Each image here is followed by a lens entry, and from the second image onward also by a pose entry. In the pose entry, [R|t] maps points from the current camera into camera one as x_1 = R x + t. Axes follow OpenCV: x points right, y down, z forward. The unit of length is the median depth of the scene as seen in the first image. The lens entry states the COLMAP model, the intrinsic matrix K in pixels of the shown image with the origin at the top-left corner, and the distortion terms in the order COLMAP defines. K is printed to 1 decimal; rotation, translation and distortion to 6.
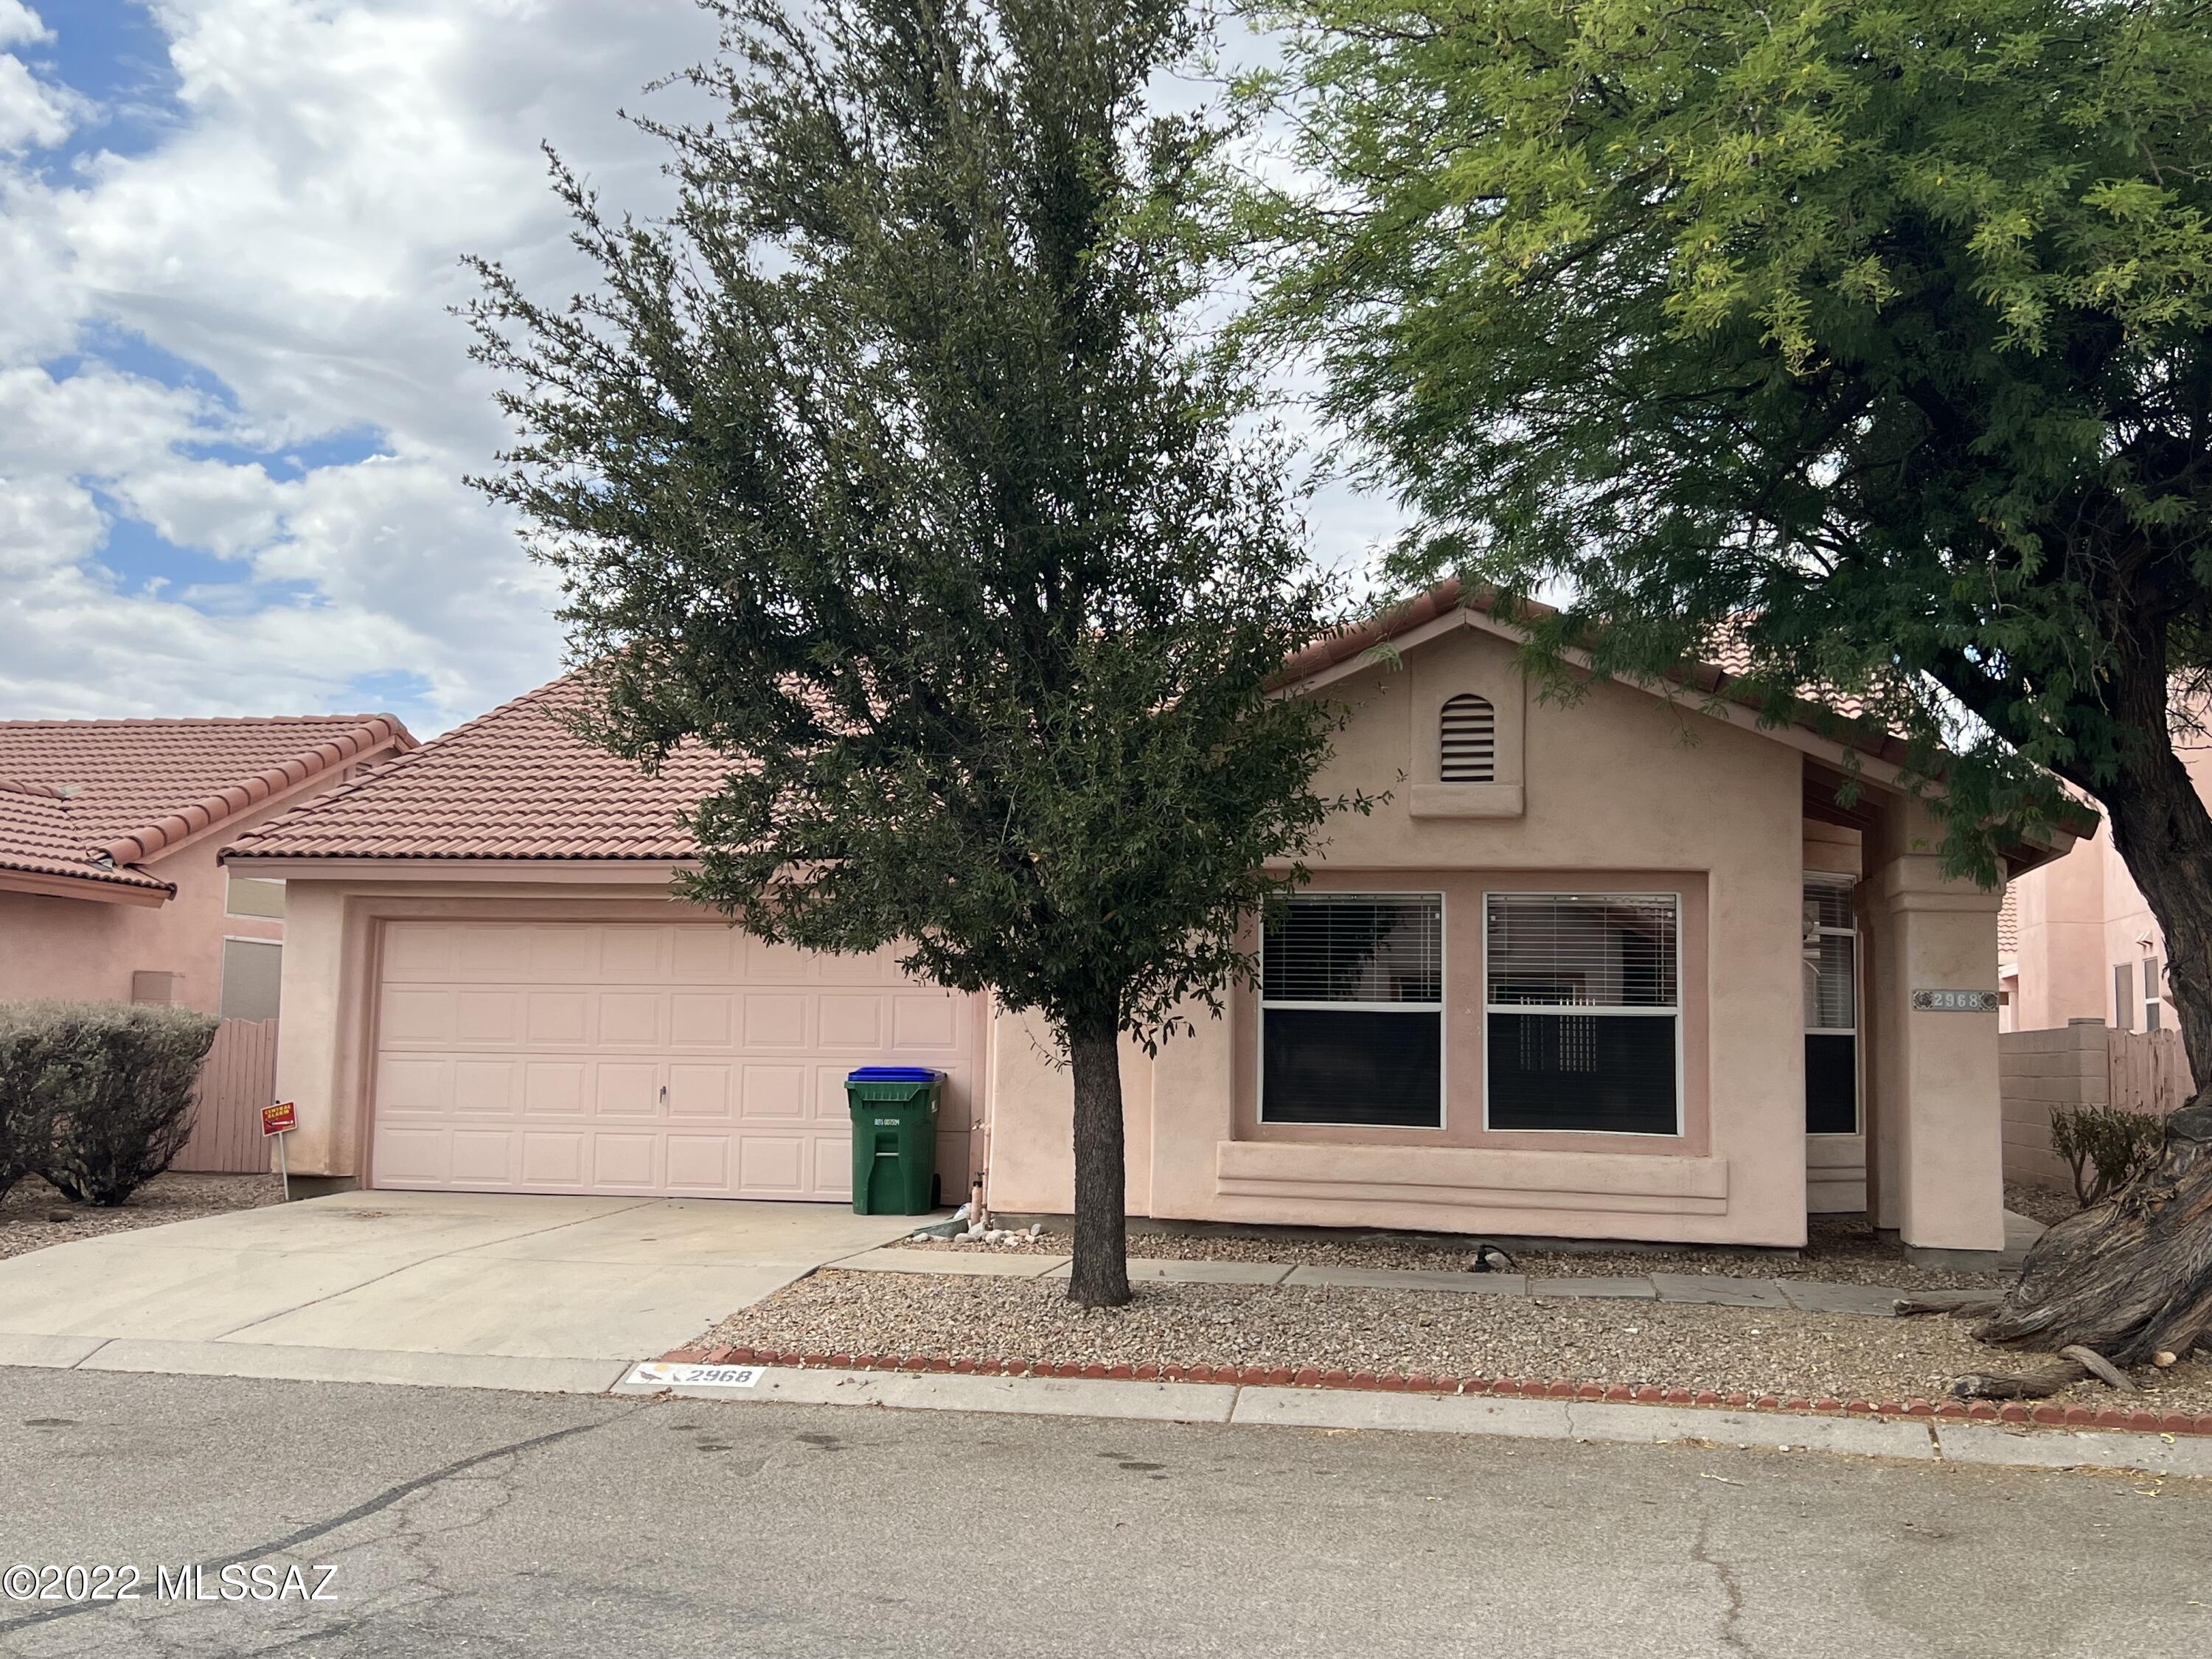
lens RADIAL K [[2110.6, 0, 1106.1], [0, 2110.6, 826.7], [0, 0, 1]] dist [0.040258, 0.000000]
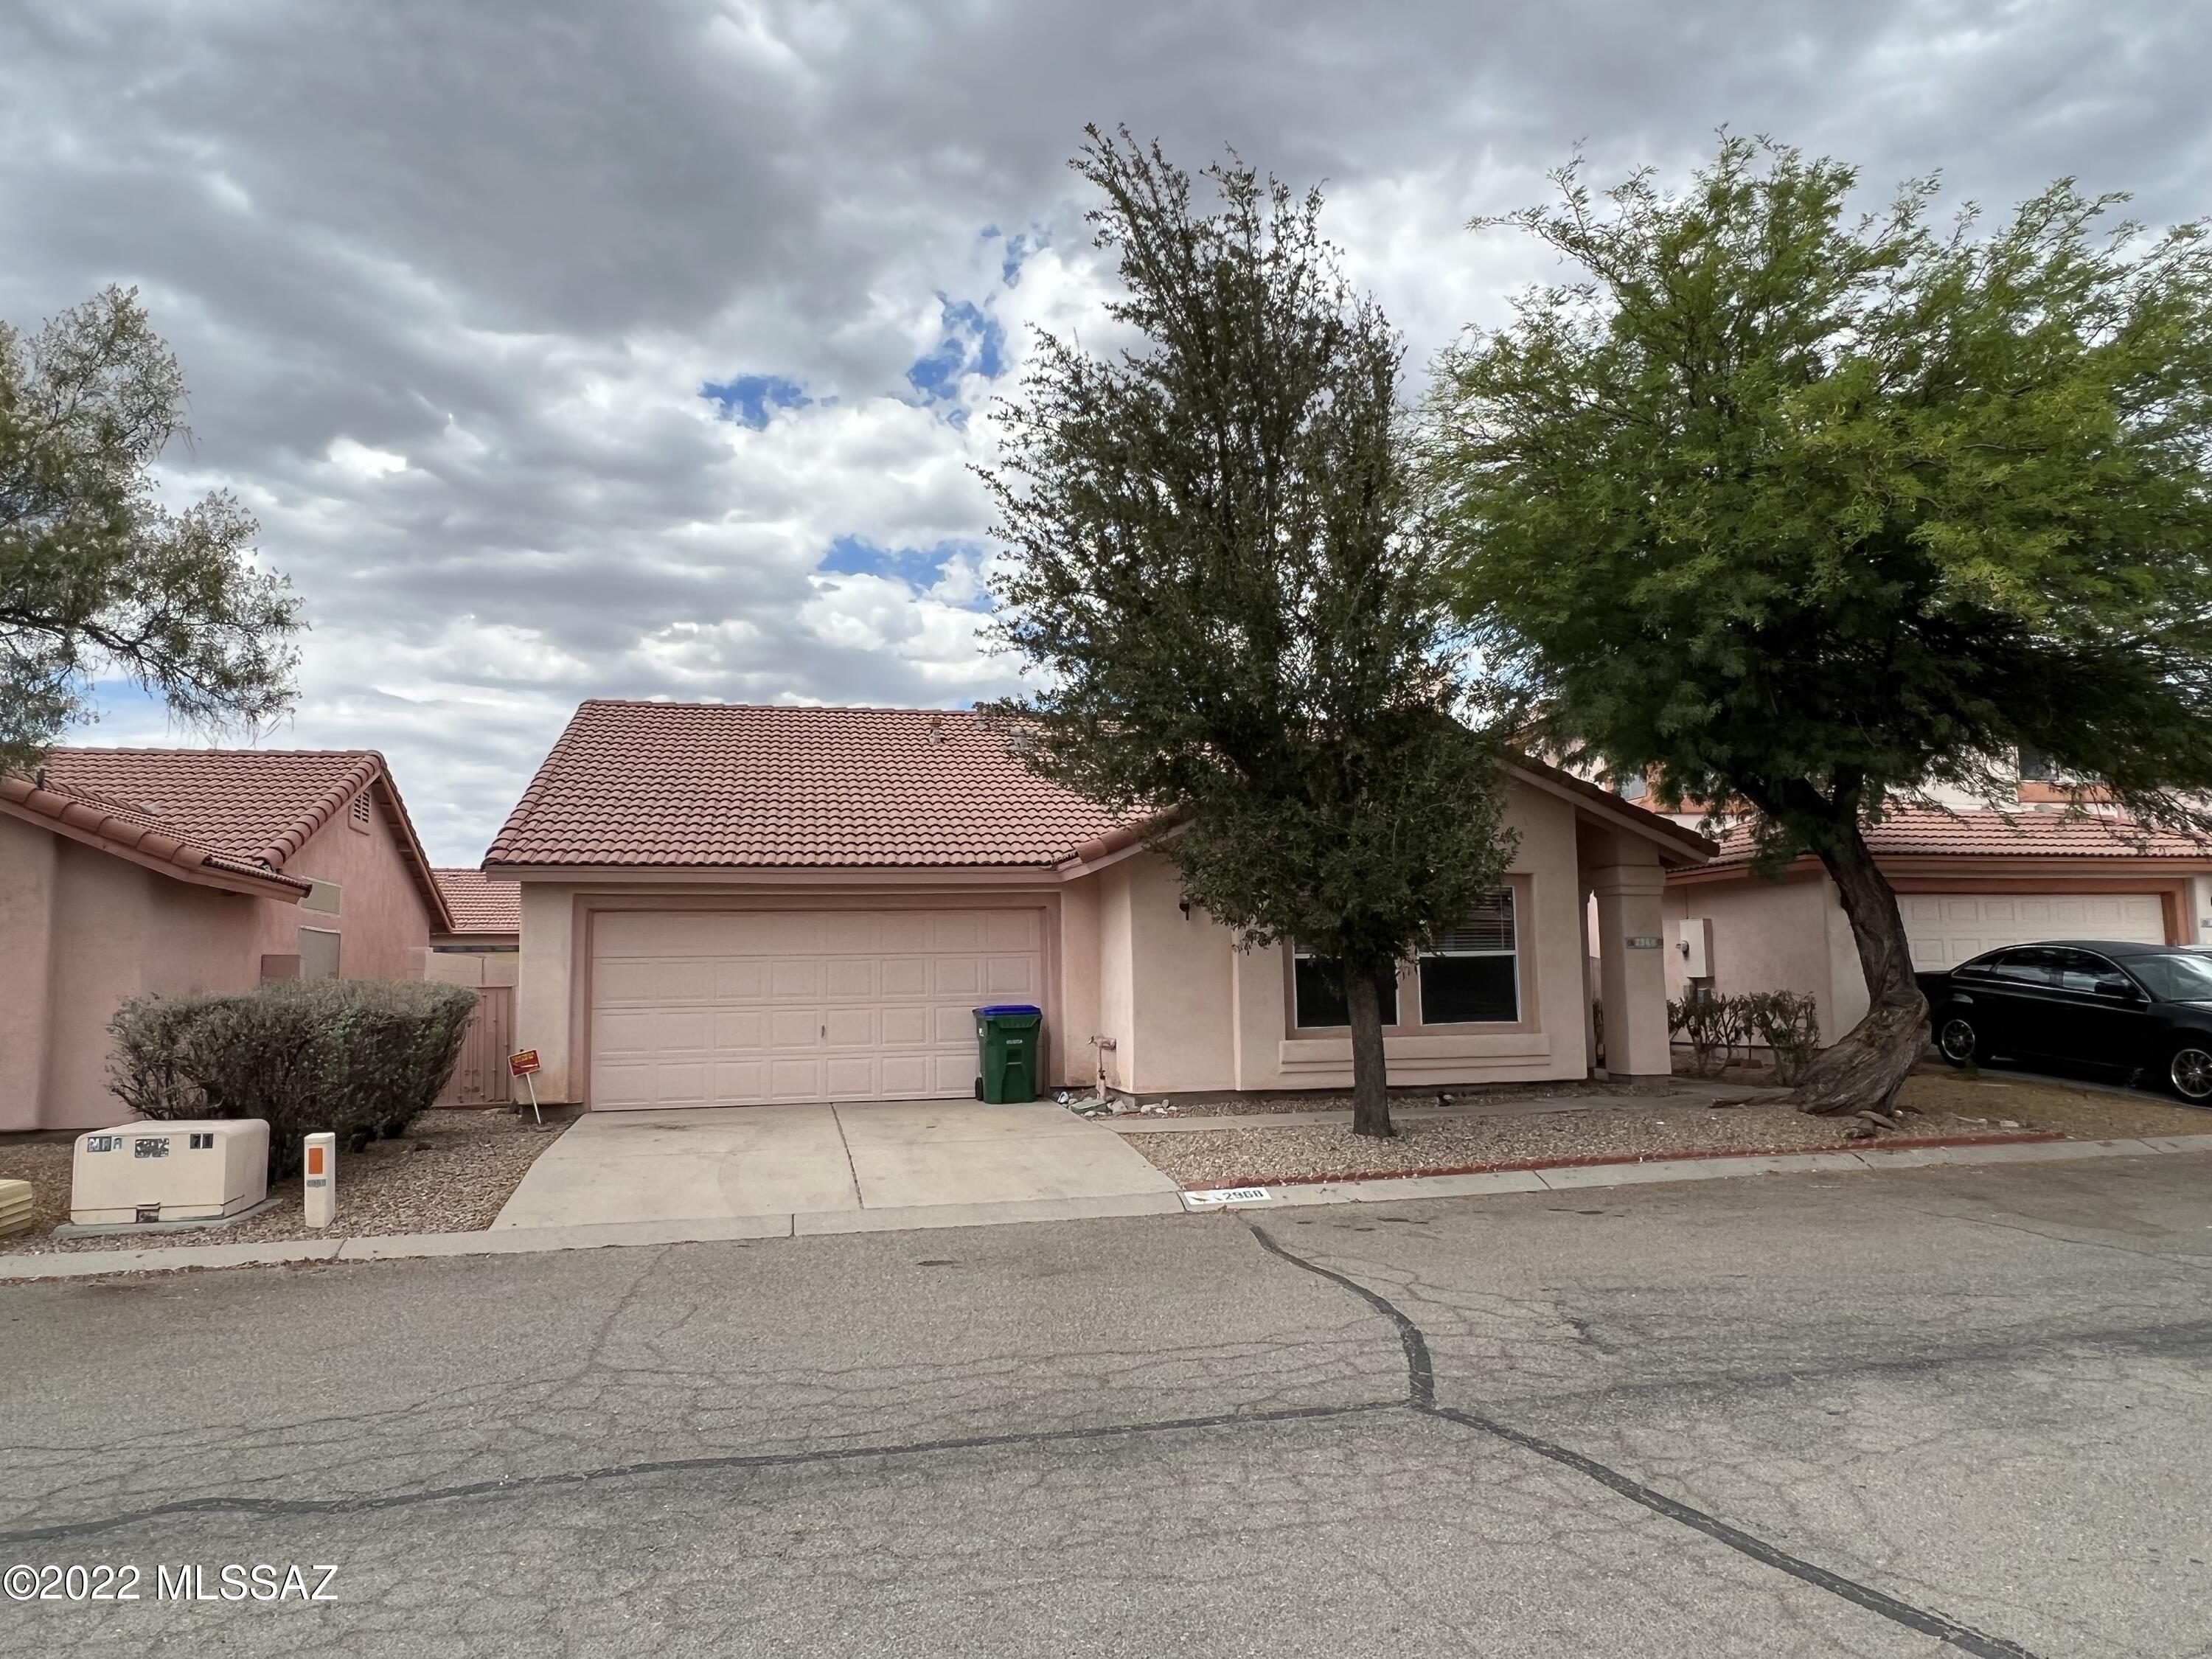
lens RADIAL K [[1429.9, 0, 1106.6], [0, 1429.9, 834.8], [0, 0, 1]] dist [0.001290, 0.001358]
pose [[0.905912, 0.010050, 0.423347, -0.547345], [-0.008213, 0.999947, -0.006163, -0.001733], [-0.423387, 0.002106, 0.905947, 0.057266]]
